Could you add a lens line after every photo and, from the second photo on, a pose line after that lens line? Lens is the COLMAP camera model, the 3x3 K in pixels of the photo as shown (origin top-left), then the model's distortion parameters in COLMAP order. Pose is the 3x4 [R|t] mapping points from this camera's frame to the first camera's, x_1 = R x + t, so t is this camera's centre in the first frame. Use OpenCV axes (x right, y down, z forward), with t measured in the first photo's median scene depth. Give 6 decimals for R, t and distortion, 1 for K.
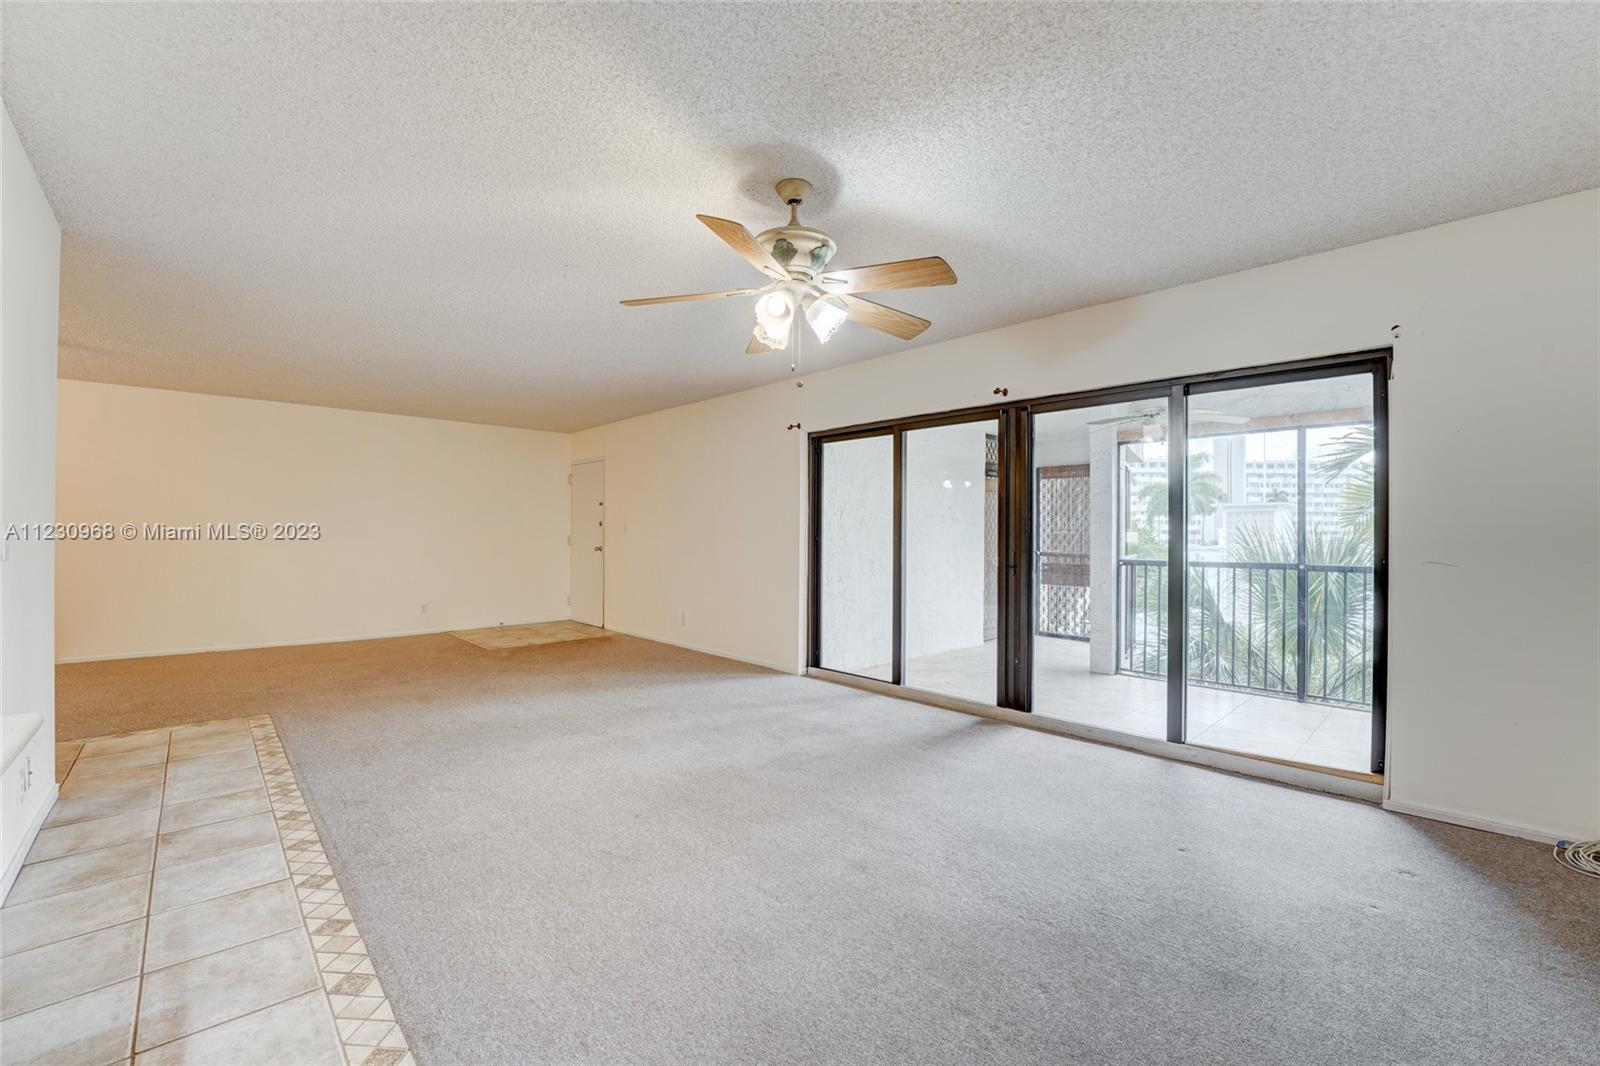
lens RADIAL K [[651.8, 0, 798.7], [0, 651.8, 531.8], [0, 0, 1]] dist [-0.028299, 0.001590]
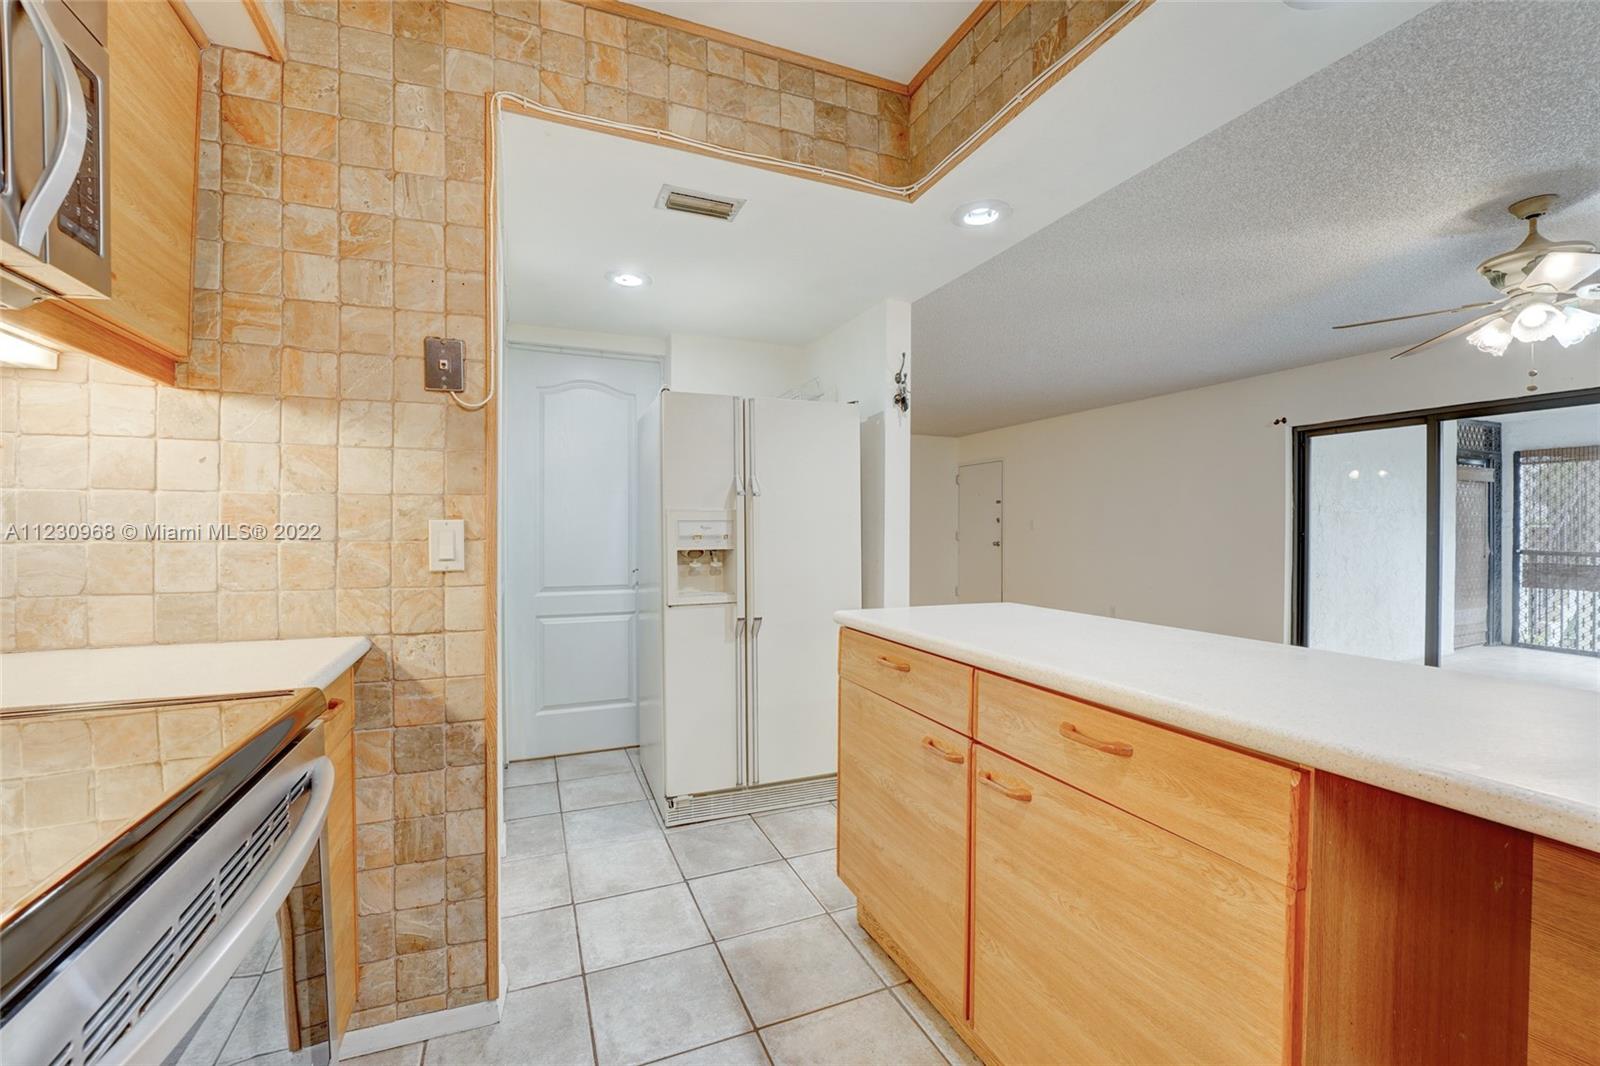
lens RADIAL K [[651.8, 0, 797.6], [0, 651.8, 534.9], [0, 0, 1]] dist [-0.028299, 0.001590]
pose [[0.937313, -0.000843, -0.348486, -0.658420], [0.004227, 0.999951, 0.008950, 0.000647], [0.348462, -0.009862, 0.937271, -0.328387]]
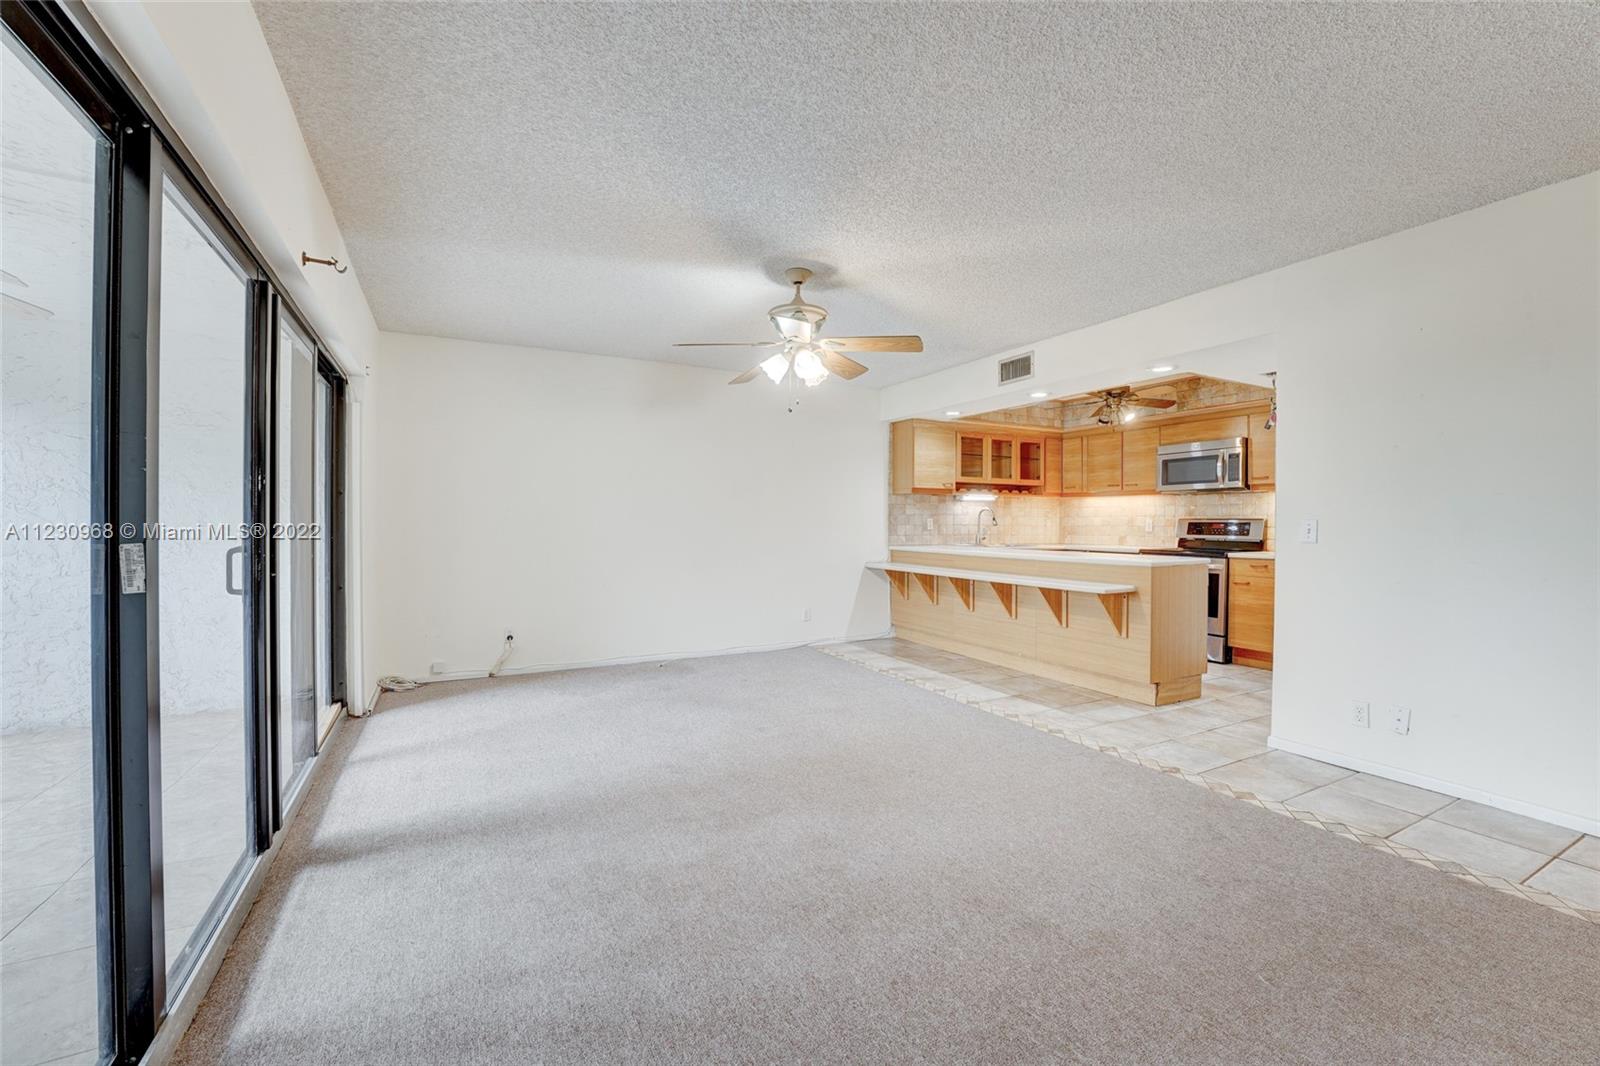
lens RADIAL K [[651.8, 0, 798.5], [0, 651.8, 528.6], [0, 0, 1]] dist [-0.028299, 0.001590]
pose [[-0.961998, -0.013140, 0.272739, -0.340453], [-0.010854, 0.999892, 0.009890, 0.006770], [-0.272840, 0.006554, -0.962037, 2.014413]]
